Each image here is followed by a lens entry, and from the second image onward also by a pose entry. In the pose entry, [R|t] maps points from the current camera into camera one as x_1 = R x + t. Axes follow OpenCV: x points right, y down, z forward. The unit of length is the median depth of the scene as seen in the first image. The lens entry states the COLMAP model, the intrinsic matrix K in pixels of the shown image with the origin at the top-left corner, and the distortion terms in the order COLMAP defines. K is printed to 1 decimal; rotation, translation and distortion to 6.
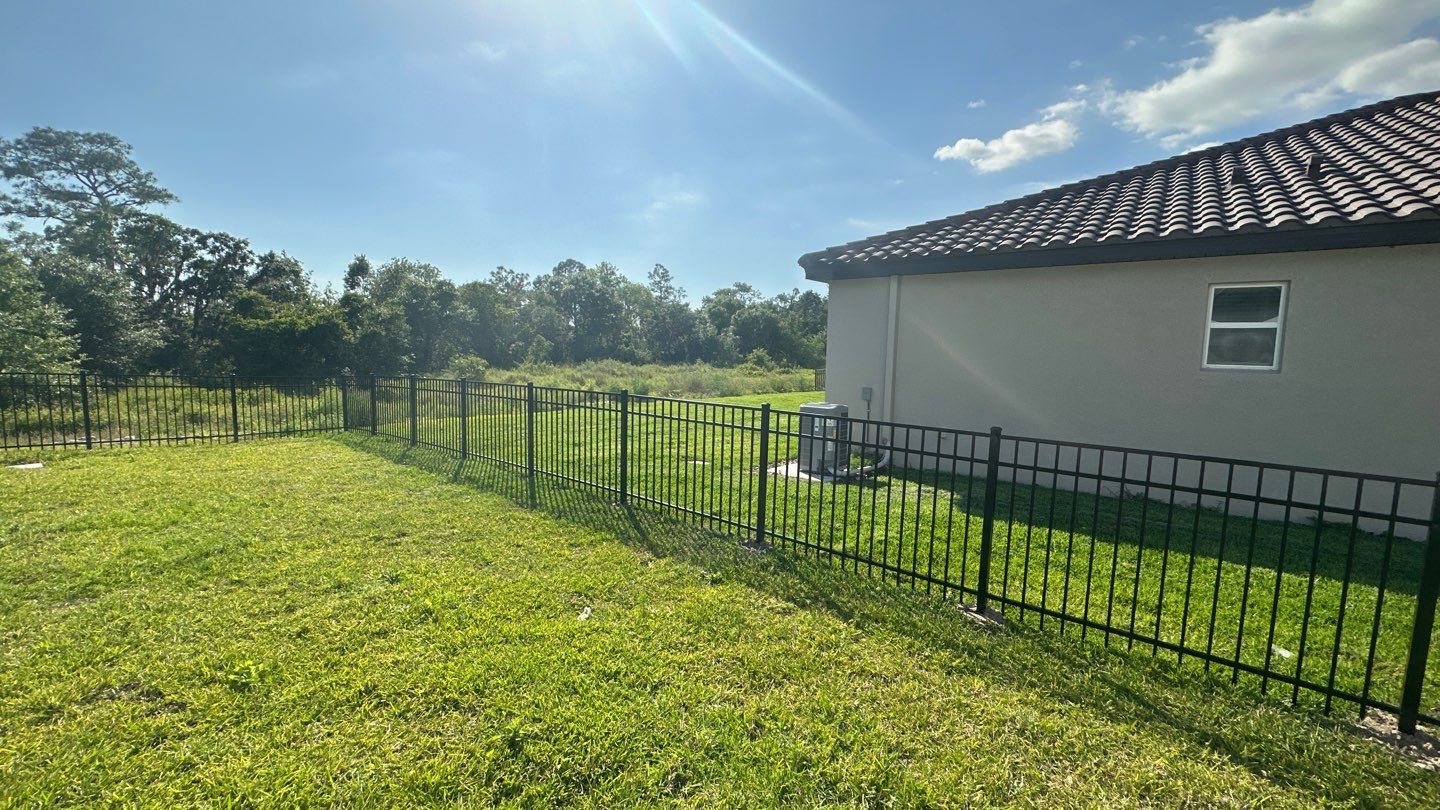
lens RADIAL K [[570.9, 0, 720.9], [0, 570.9, 404.9], [0, 0, 1]] dist [0.001922, -0.000518]
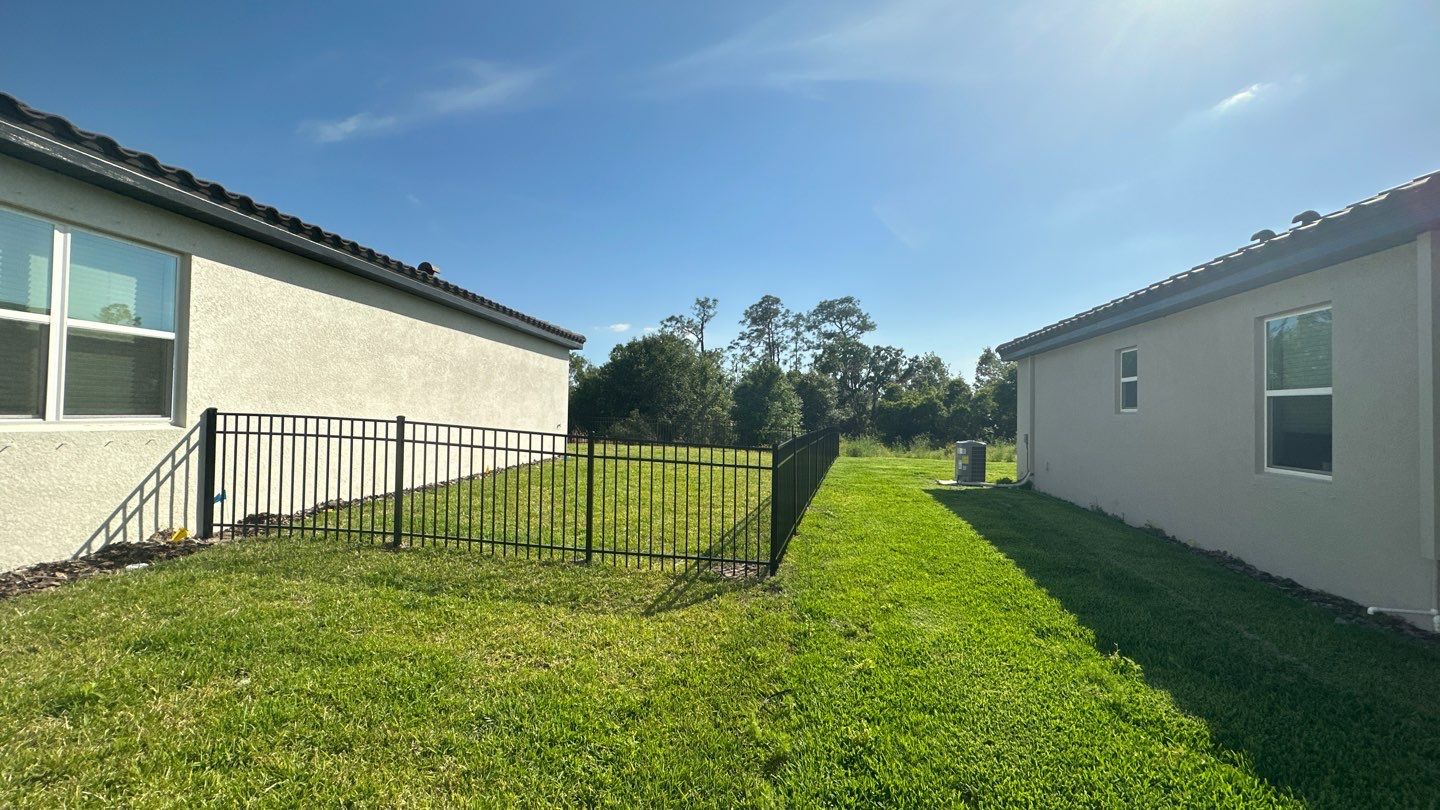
lens RADIAL K [[572.5, 0, 720.3], [0, 572.5, 402.4], [0, 0, 1]] dist [0.000109, -0.000522]
pose [[0.457598, -0.031378, -0.888605, 0.336395], [-0.095843, 0.991814, -0.084378, 0.024810], [0.883979, 0.123778, 0.450845, -0.087908]]
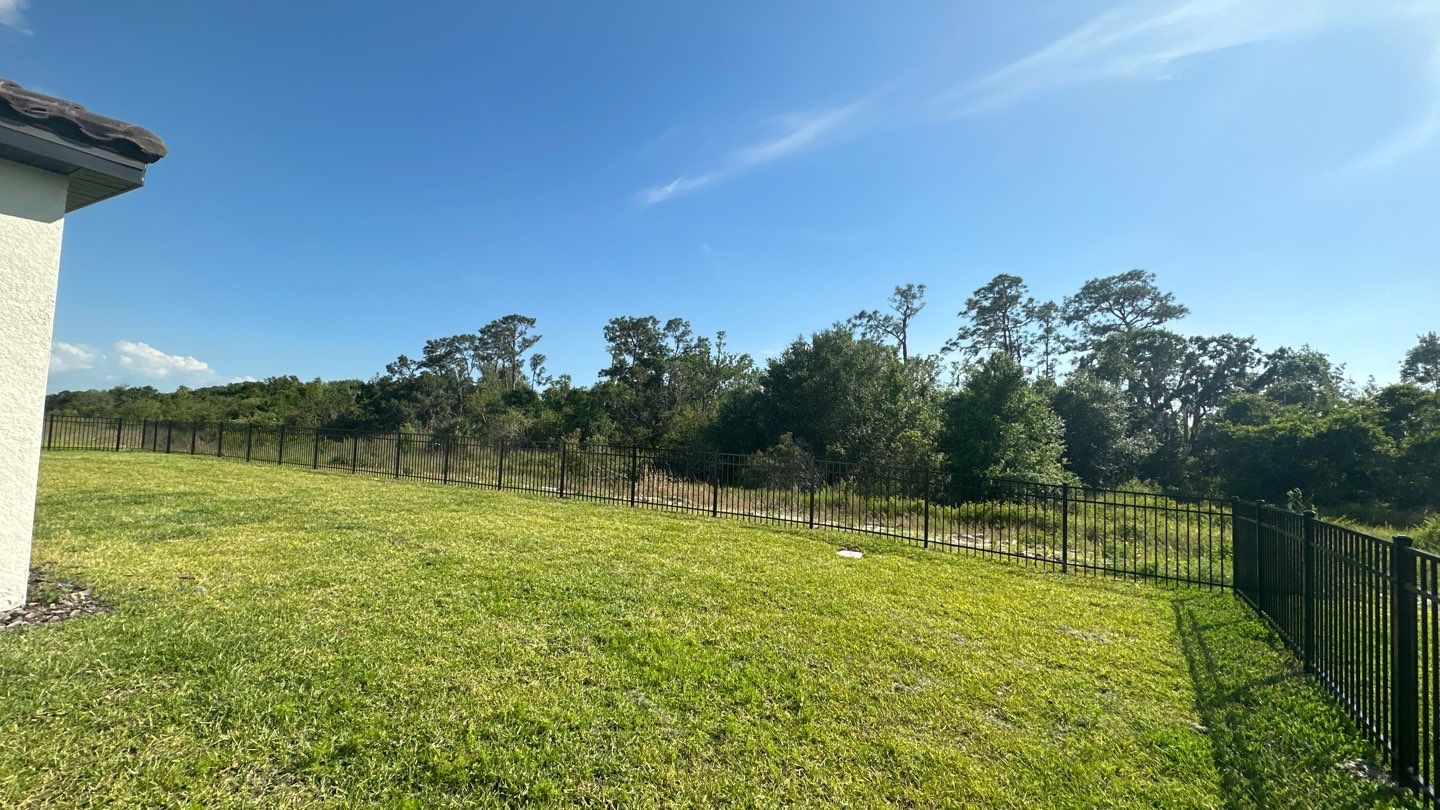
lens RADIAL K [[575.9, 0, 714.1], [0, 575.9, 401.8], [0, 0, 1]] dist [-0.001013, -0.000123]
pose [[0.088749, -0.070181, -0.993579, -0.032586], [-0.130950, 0.988034, -0.081486, -0.011718], [0.987409, 0.137341, 0.078497, 0.150149]]
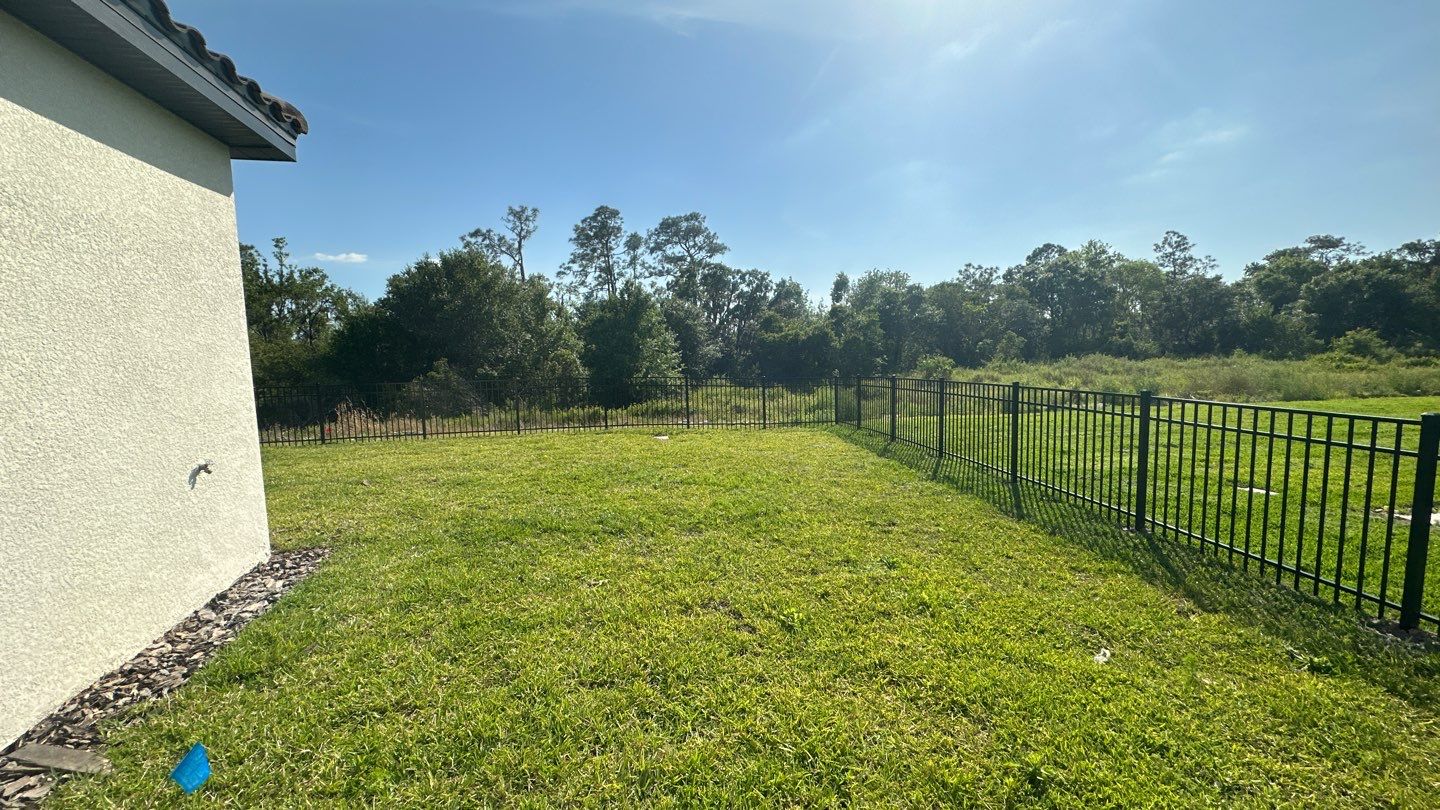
lens RADIAL K [[572.5, 0, 720.3], [0, 572.5, 402.4], [0, 0, 1]] dist [0.000109, -0.000522]
pose [[0.719365, 0.020432, -0.694332, -0.007111], [-0.022841, 0.999723, 0.005754, -0.000052], [0.694257, 0.011720, 0.719632, -0.000439]]
